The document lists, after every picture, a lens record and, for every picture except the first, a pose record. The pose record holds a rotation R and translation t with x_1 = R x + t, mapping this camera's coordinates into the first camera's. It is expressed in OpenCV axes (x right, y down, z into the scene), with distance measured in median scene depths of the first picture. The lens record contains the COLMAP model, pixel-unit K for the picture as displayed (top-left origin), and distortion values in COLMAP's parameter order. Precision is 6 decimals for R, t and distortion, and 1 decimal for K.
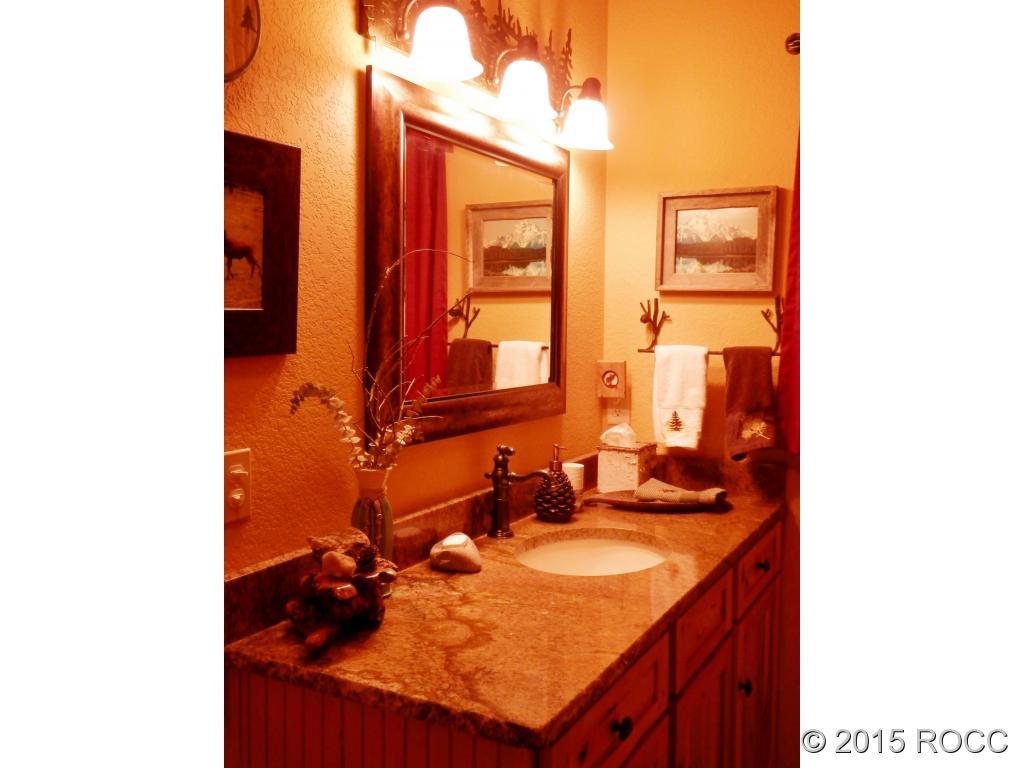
lens RADIAL K [[844.2, 0, 511.8], [0, 844.2, 378.1], [0, 0, 1]] dist [-0.001464, -0.001332]
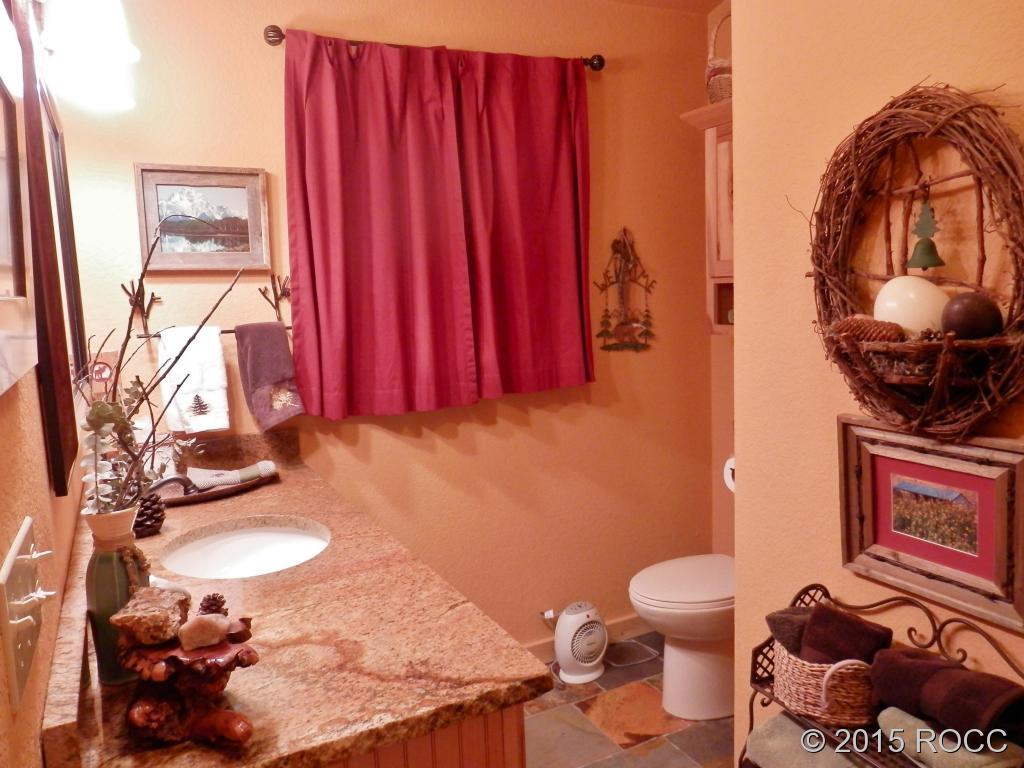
lens RADIAL K [[757.5, 0, 513.2], [0, 757.5, 387.2], [0, 0, 1]] dist [-0.001865, 0.003188]
pose [[0.554294, -0.136169, 0.821107, -0.321262], [0.099615, 0.990289, 0.096980, -0.017912], [-0.826338, 0.028039, 0.562475, 0.212178]]
